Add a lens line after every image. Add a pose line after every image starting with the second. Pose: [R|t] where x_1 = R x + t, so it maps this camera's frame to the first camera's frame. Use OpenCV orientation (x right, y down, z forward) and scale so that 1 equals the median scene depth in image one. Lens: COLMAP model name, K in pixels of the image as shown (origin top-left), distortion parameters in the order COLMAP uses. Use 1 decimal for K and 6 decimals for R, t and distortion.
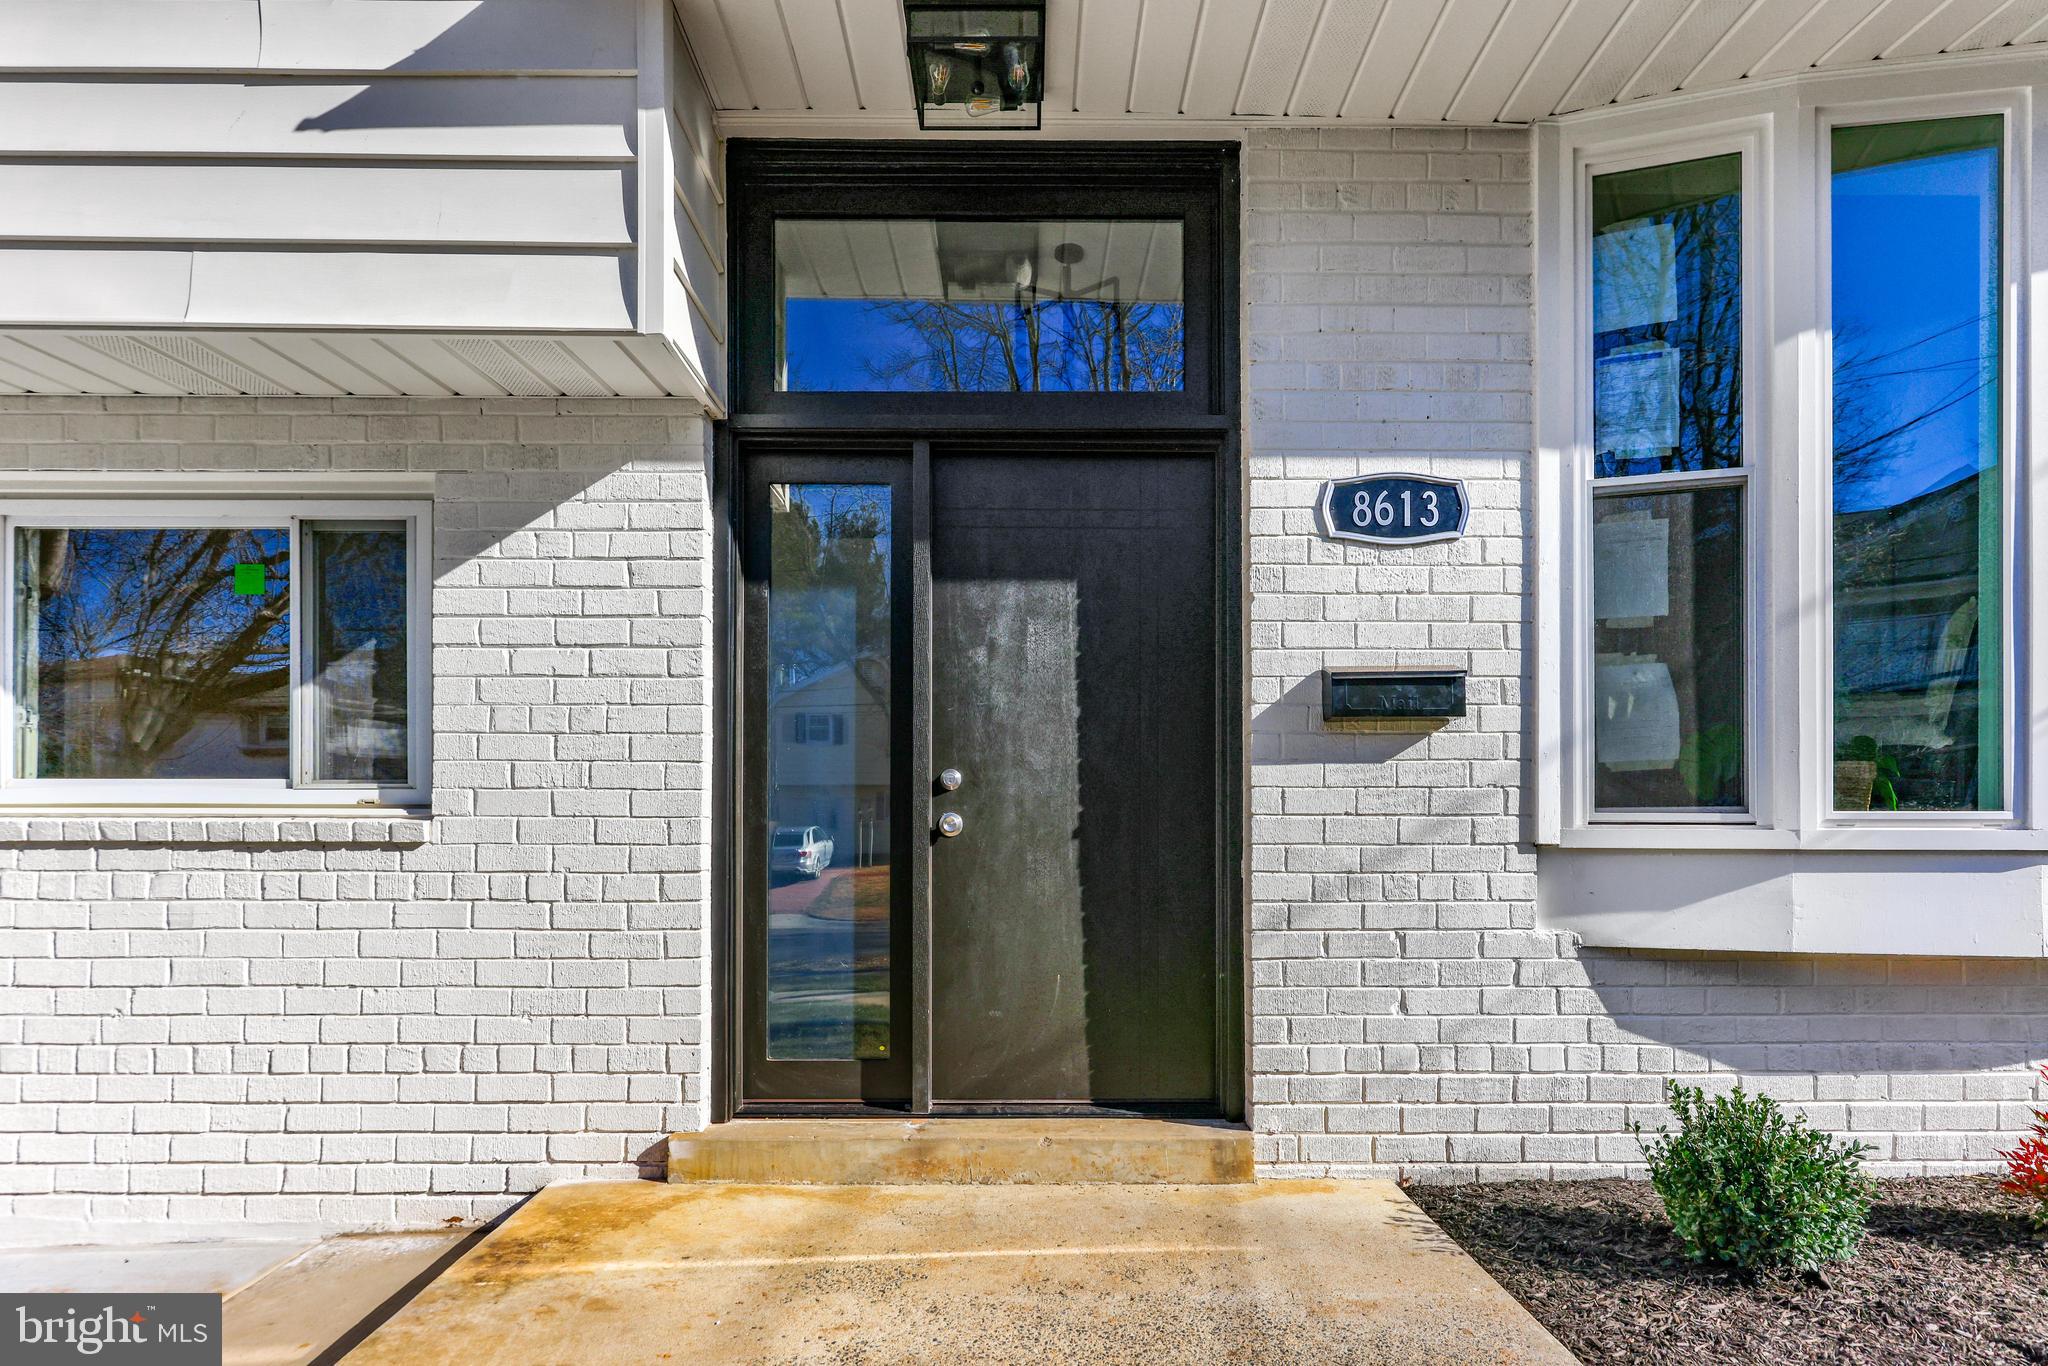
lens RADIAL K [[1468.2, 0, 1024.0], [0, 1468.2, 683.0], [0, 0, 1]] dist [-0.006338, -0.001271]
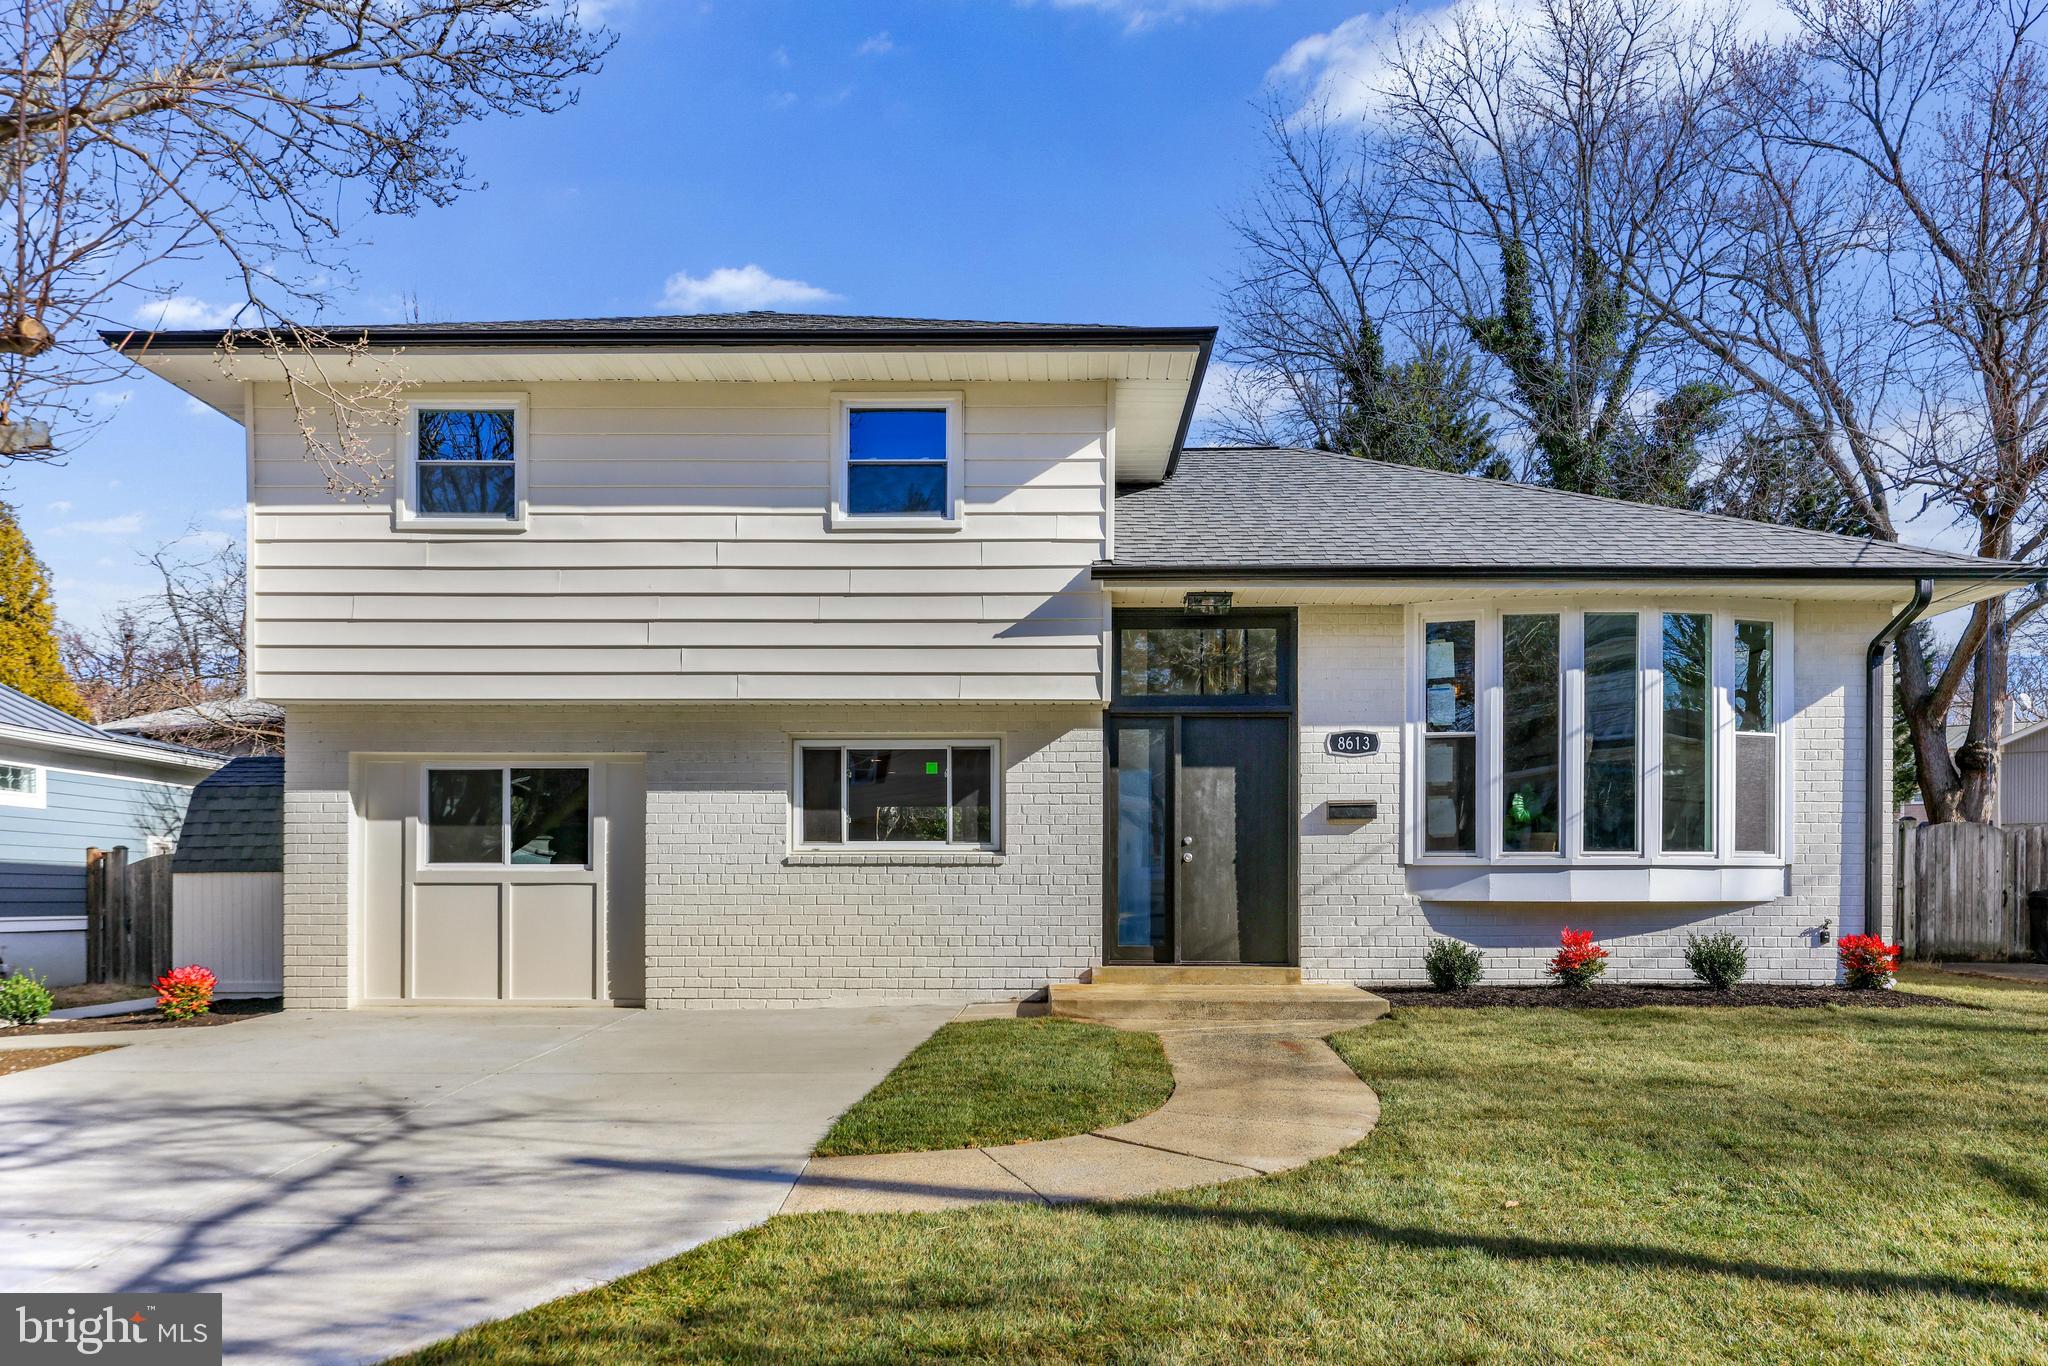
lens RADIAL K [[1465.6, 0, 1027.8], [0, 1465.6, 812.4], [0, 0, 1]] dist [0.003705, 0.000257]
pose [[0.999014, -0.002071, -0.044351, -0.237231], [0.004299, 0.998730, 0.050193, -0.128727], [0.044190, -0.050334, 0.997754, -1.781190]]
